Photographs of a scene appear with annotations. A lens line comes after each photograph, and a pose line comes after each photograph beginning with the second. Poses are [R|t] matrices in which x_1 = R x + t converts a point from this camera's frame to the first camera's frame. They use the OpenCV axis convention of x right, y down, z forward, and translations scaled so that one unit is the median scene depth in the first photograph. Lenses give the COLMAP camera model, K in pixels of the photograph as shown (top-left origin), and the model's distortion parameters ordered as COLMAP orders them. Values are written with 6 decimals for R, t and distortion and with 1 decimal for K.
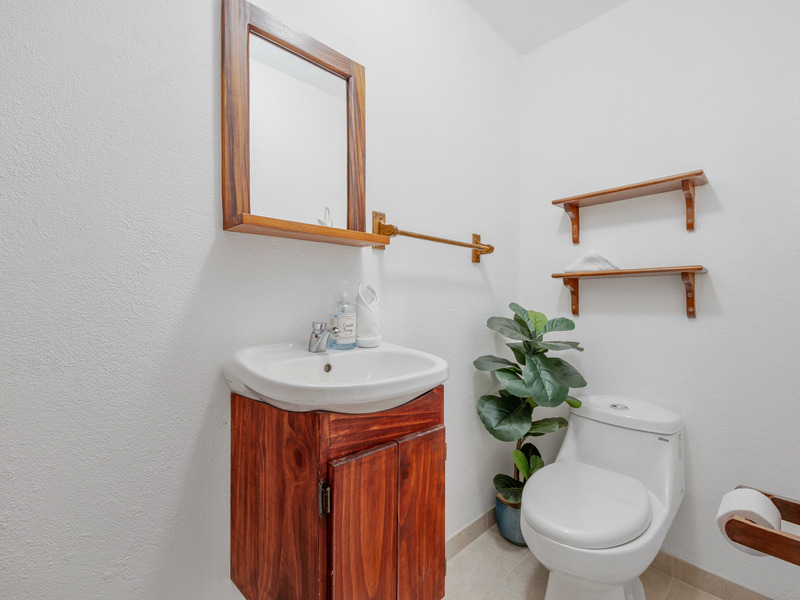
lens RADIAL K [[357.4, 0, 400.0], [0, 357.4, 300.0], [0, 0, 1]] dist [0.000292, -0.000545]
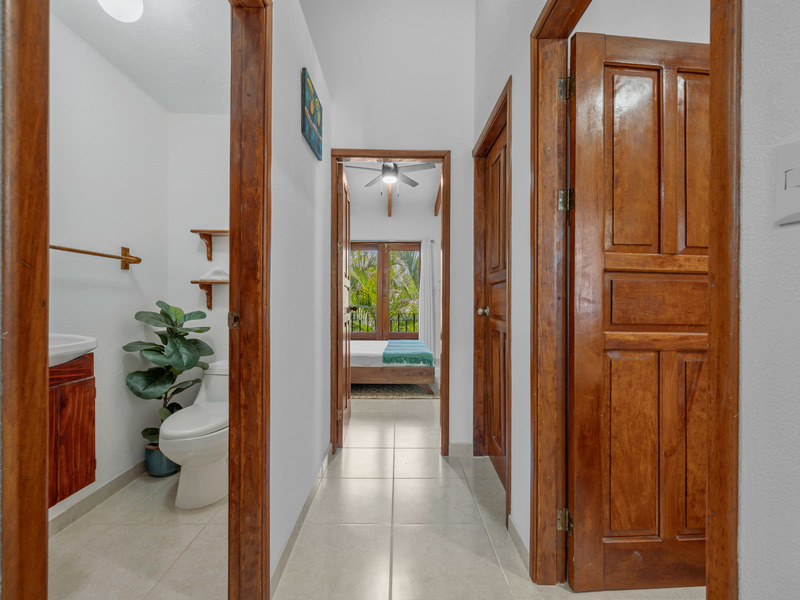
lens RADIAL K [[357.4, 0, 400.0], [0, 357.4, 300.0], [0, 0, 1]] dist [0.000292, -0.000545]
pose [[0.669937, -0.003765, 0.742409, -0.083242], [0.000609, 0.999990, 0.004522, -0.001393], [-0.742418, -0.002577, 0.669932, -0.620955]]
